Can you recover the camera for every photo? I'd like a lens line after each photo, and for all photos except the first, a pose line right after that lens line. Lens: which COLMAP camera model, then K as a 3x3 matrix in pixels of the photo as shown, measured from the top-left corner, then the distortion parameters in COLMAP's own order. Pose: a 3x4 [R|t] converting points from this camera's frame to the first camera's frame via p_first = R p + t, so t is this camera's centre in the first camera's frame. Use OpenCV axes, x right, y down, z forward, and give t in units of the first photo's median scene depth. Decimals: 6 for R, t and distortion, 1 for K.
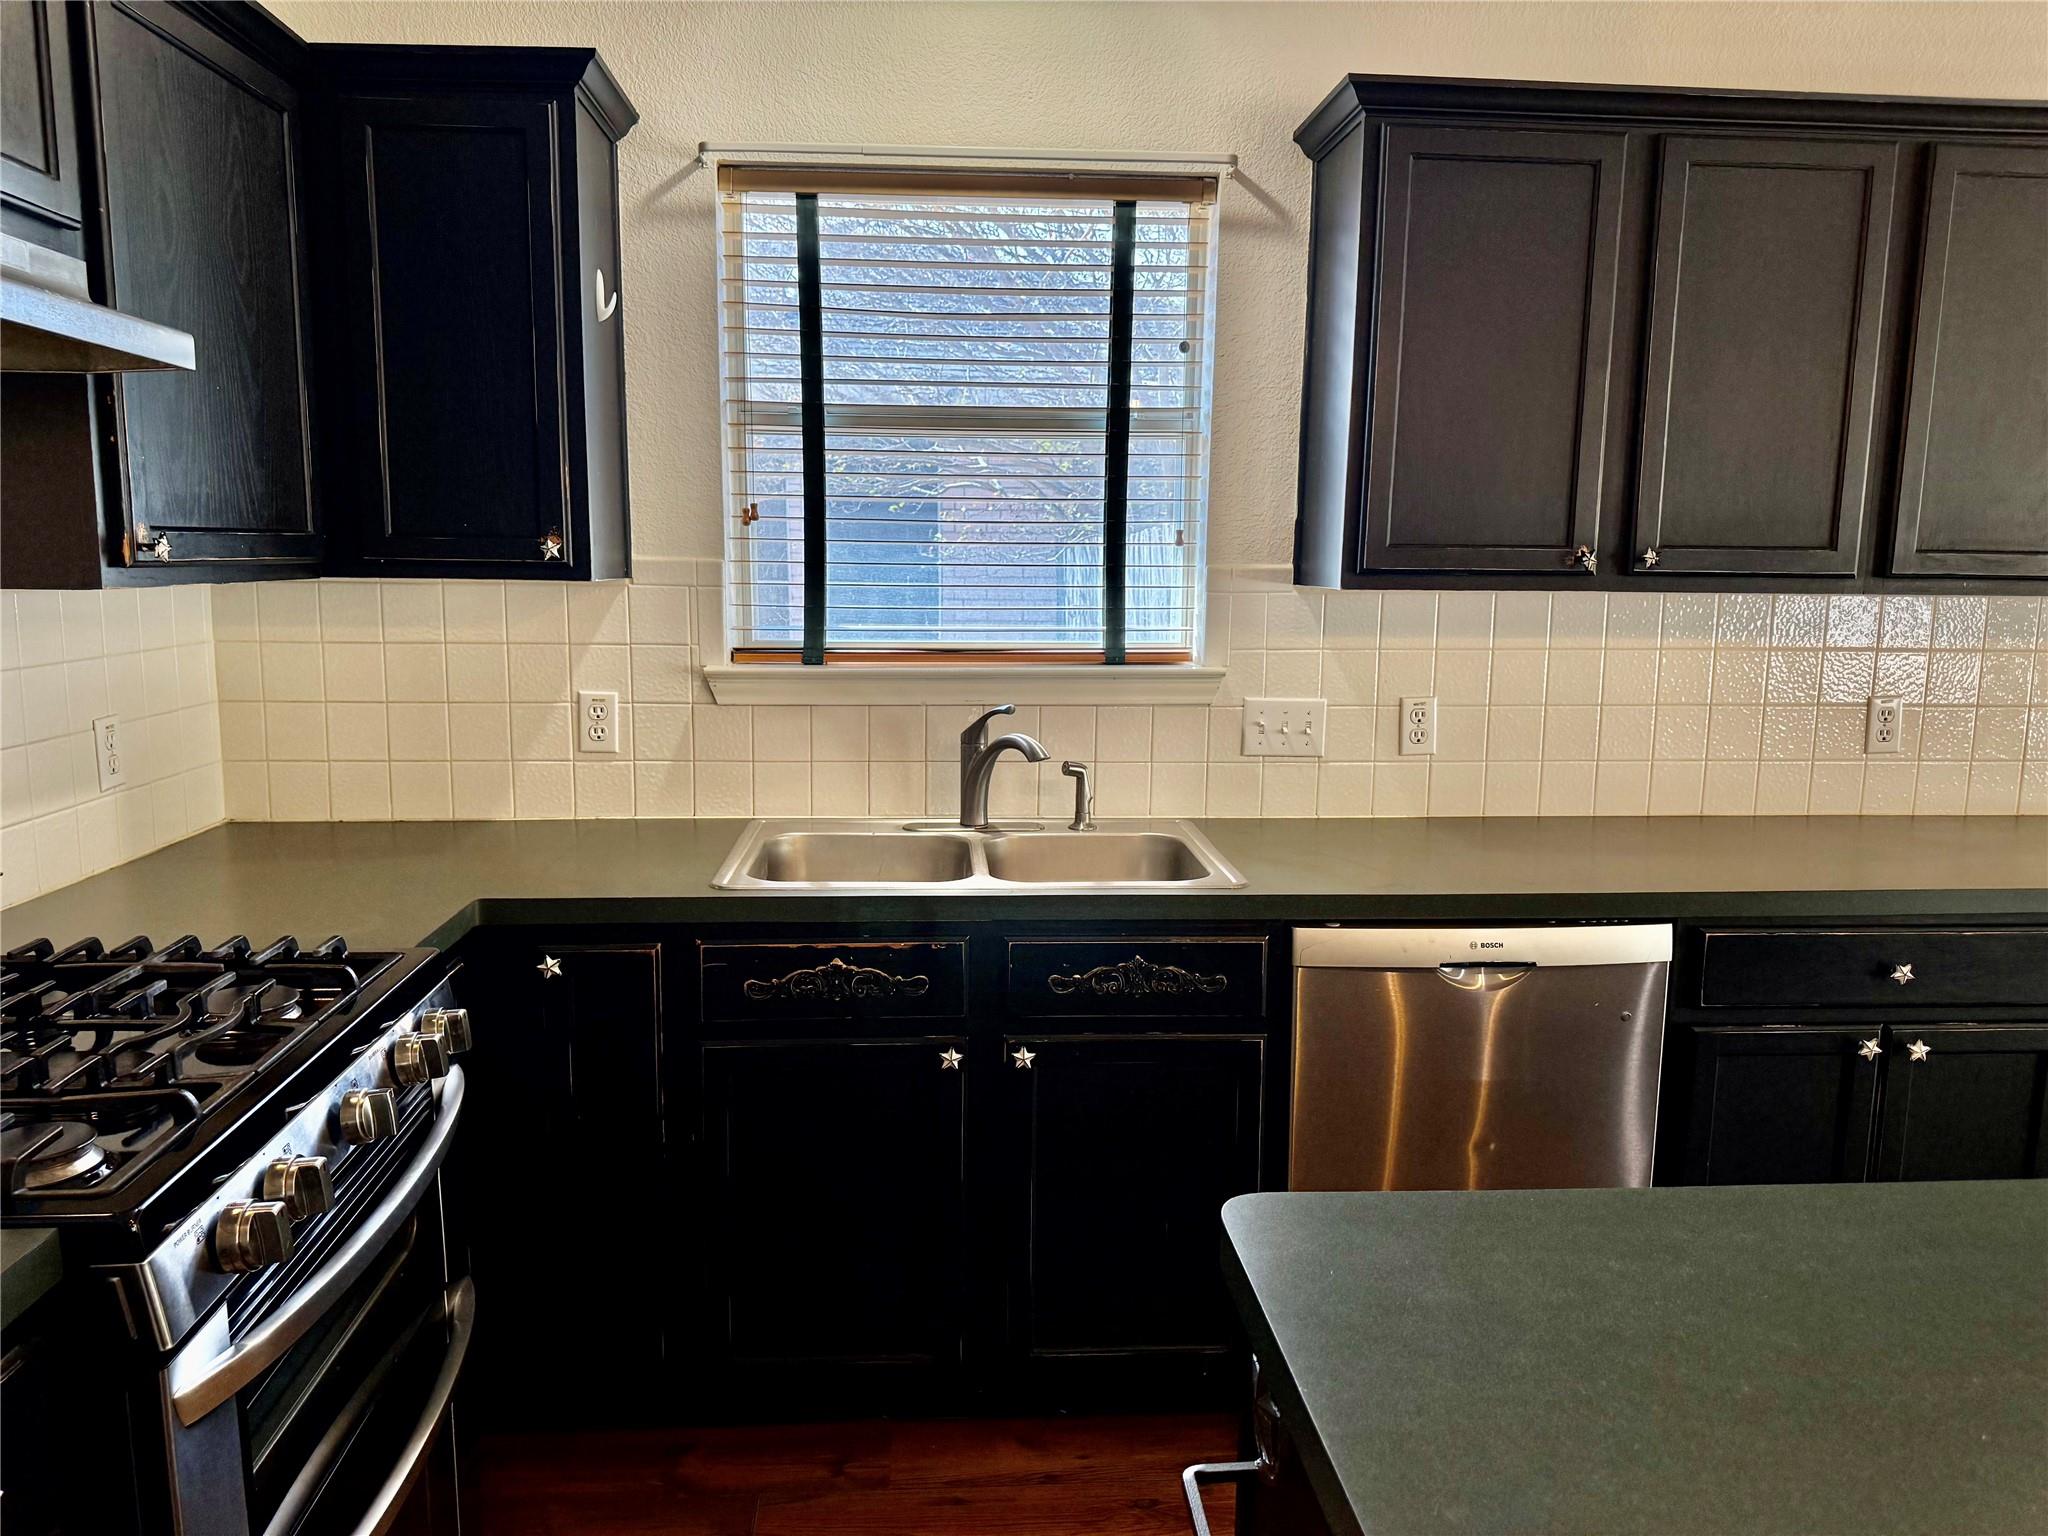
lens RADIAL K [[1435.8, 0, 1010.6], [0, 1435.8, 761.8], [0, 0, 1]] dist [0.077362, -0.092625]
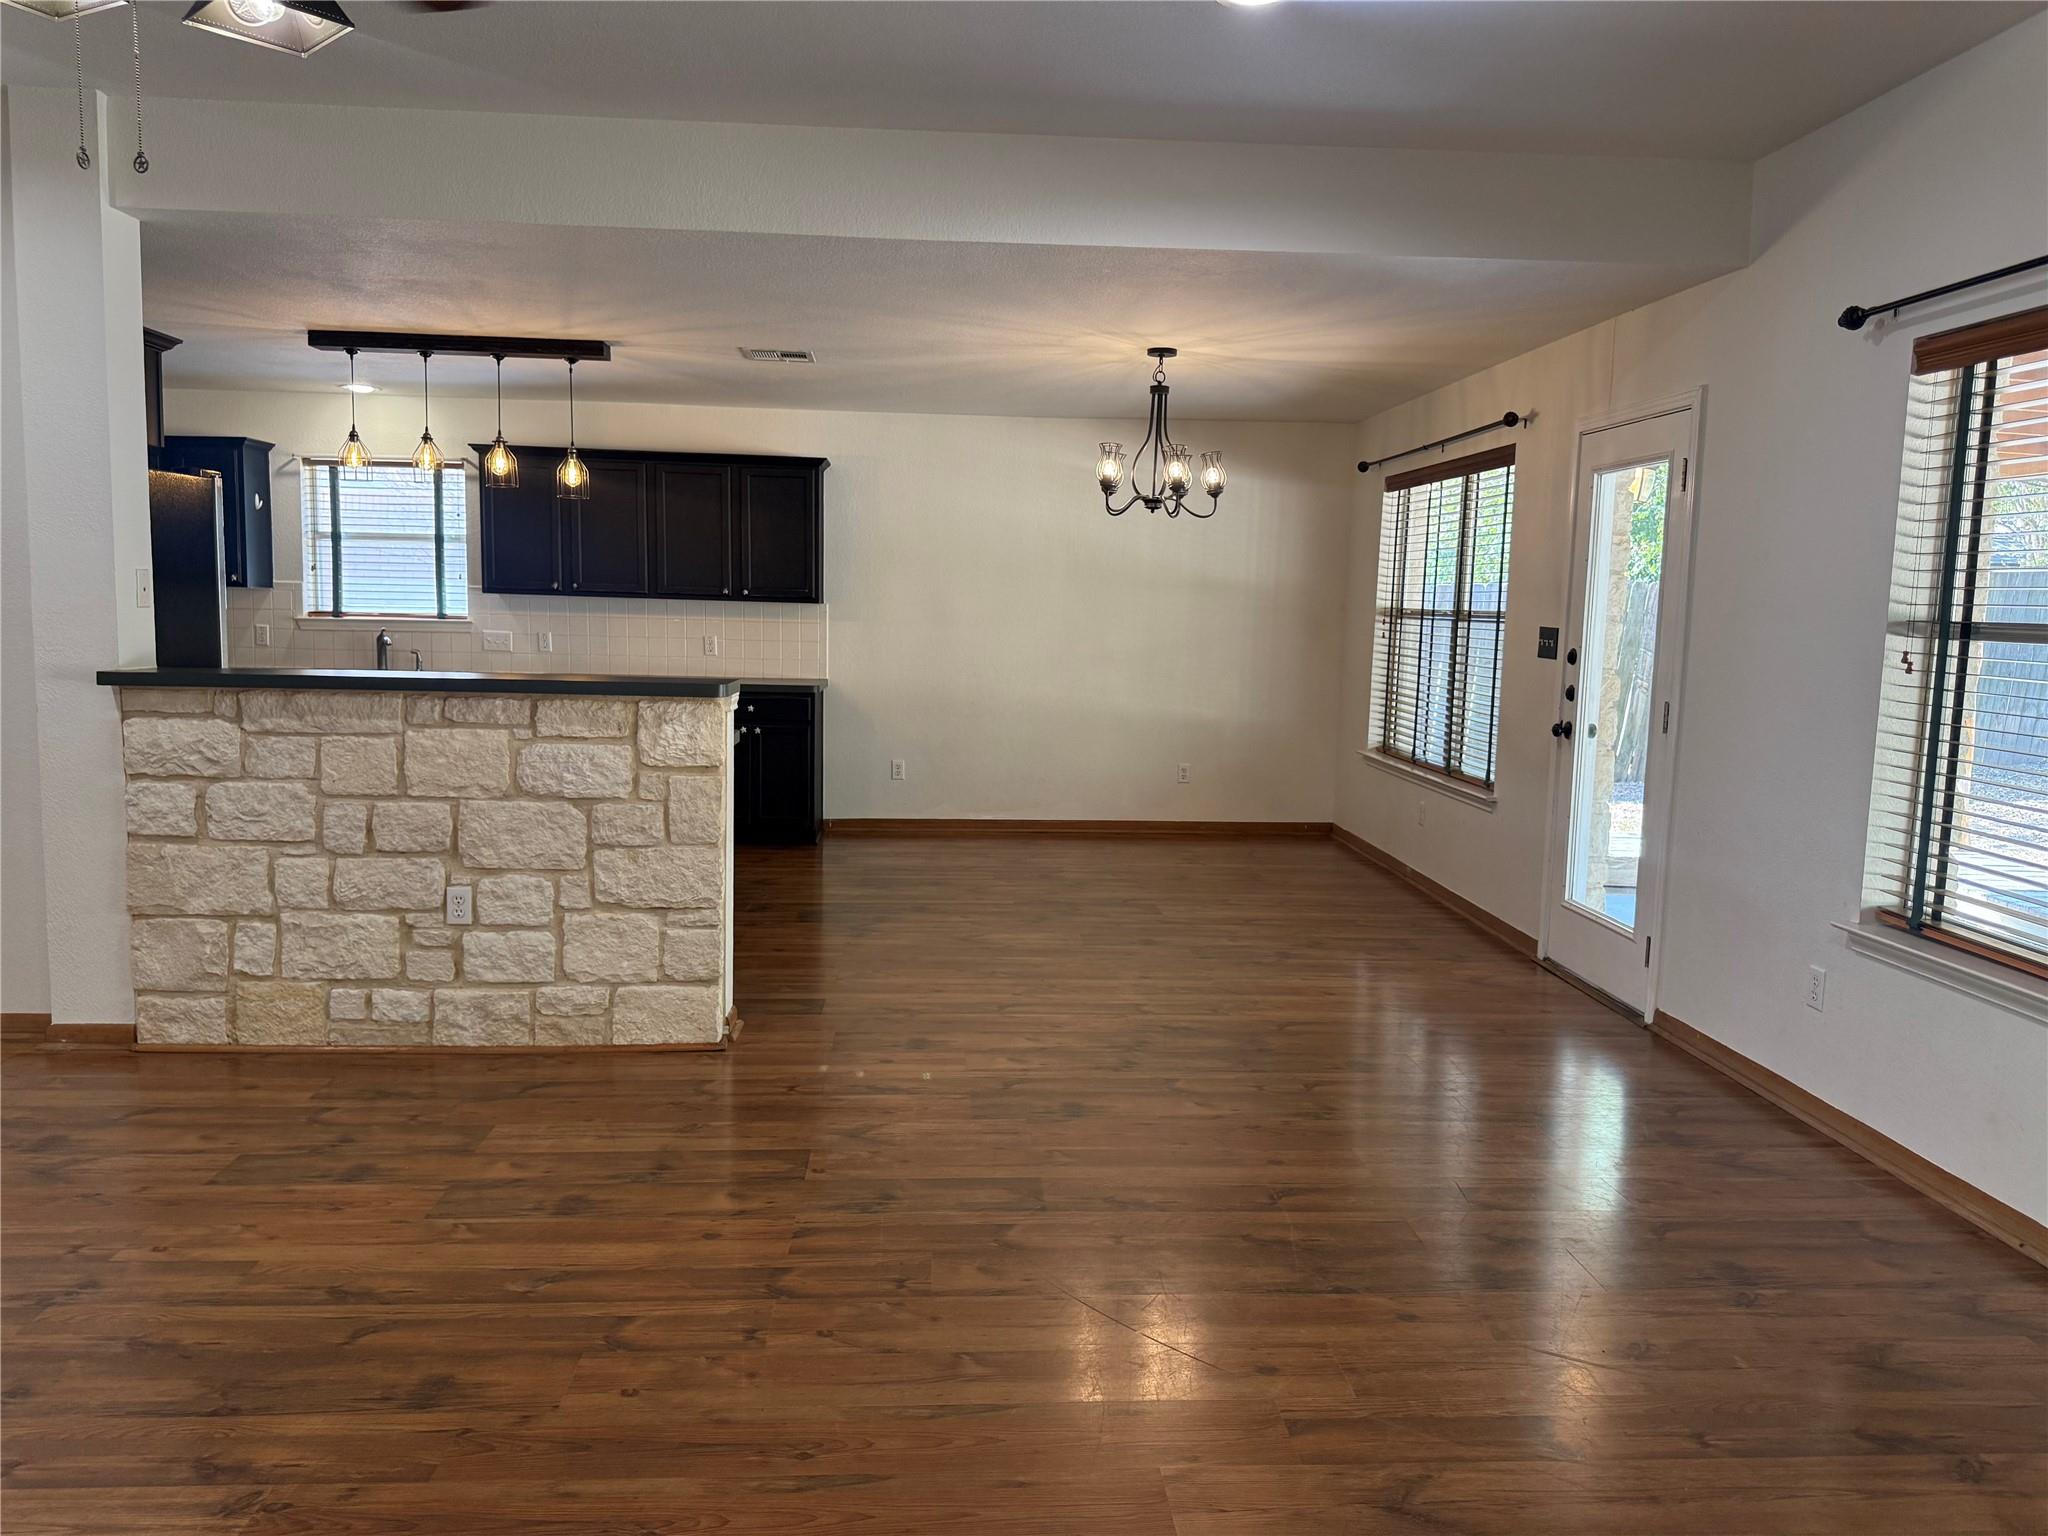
lens RADIAL K [[1449.5, 0, 1026.4], [0, 1449.5, 765.5], [0, 0, 1]] dist [0.093432, -0.133695]
pose [[0.999858, 0.011042, -0.012730, 1.380476], [-0.011511, 0.999234, -0.037406, 0.349129], [0.012307, 0.037547, 0.999219, -2.097080]]
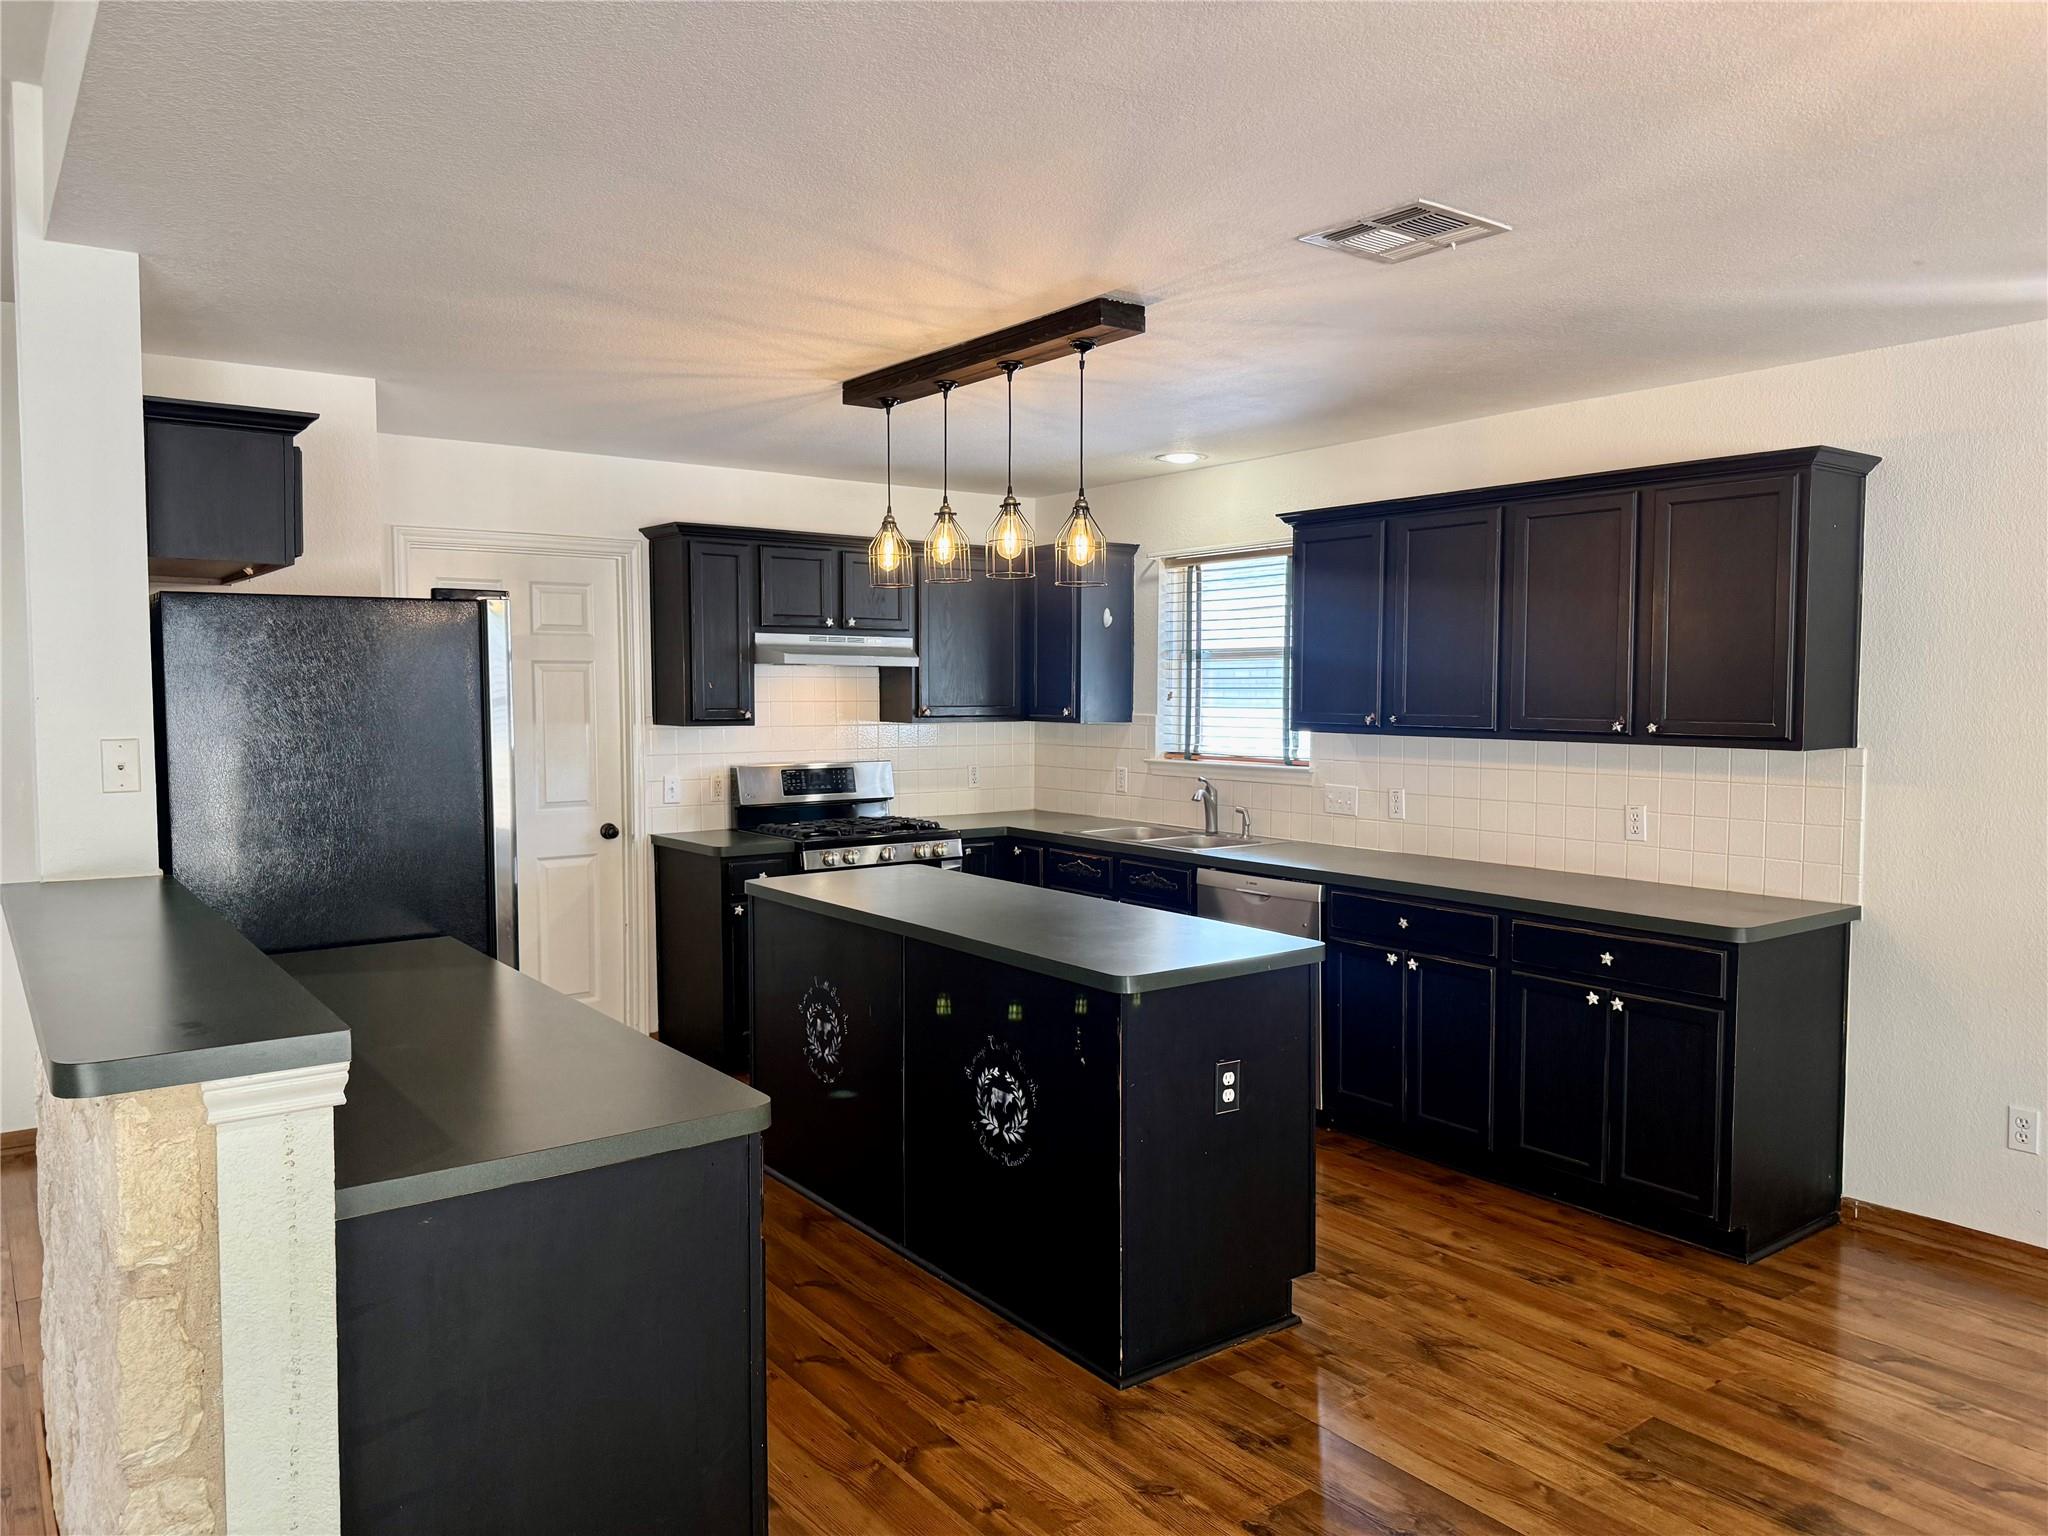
lens RADIAL K [[1445.5, 0, 1018.2], [0, 1445.5, 756.2], [0, 0, 1]] dist [-0.000773, -0.003882]
pose [[0.520925, 0.029712, -0.853085, 1.735084], [-0.120668, 0.991921, -0.039136, 0.050091], [0.845030, 0.123327, 0.520302, -0.446569]]
